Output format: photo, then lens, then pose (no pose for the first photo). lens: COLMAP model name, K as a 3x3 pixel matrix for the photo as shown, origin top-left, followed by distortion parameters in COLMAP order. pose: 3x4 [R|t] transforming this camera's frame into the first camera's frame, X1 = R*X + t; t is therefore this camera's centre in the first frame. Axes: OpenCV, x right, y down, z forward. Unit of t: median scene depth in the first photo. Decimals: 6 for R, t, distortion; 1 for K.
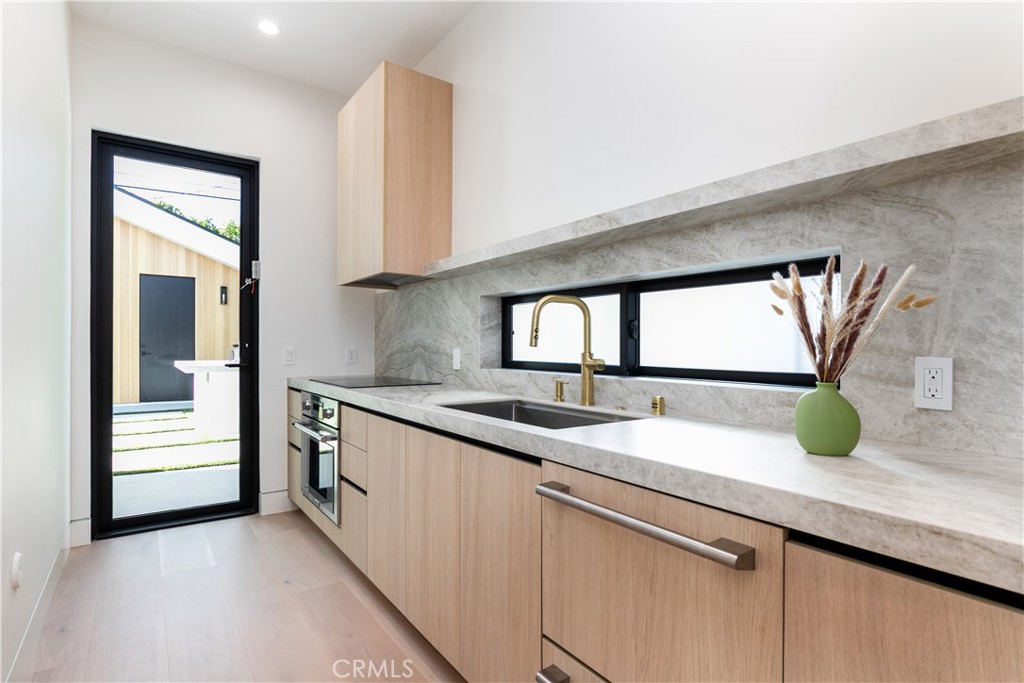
lens RADIAL K [[518.4, 0, 513.8], [0, 518.4, 355.4], [0, 0, 1]] dist [-0.002118, -0.000605]
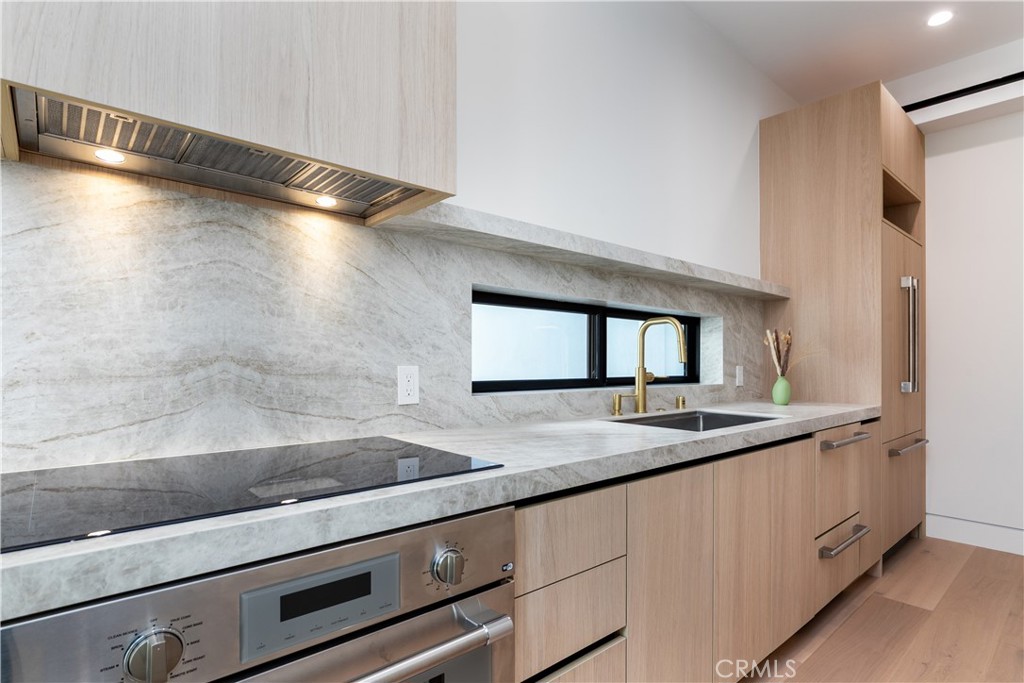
lens RADIAL K [[518.4, 0, 513.8], [0, 518.4, 355.4], [0, 0, 1]] dist [-0.002118, -0.000605]
pose [[-0.099169, 0.004203, 0.995062, -0.906258], [0.011299, 0.999931, -0.003097, -0.028894], [-0.995006, 0.010936, -0.099210, 1.293212]]
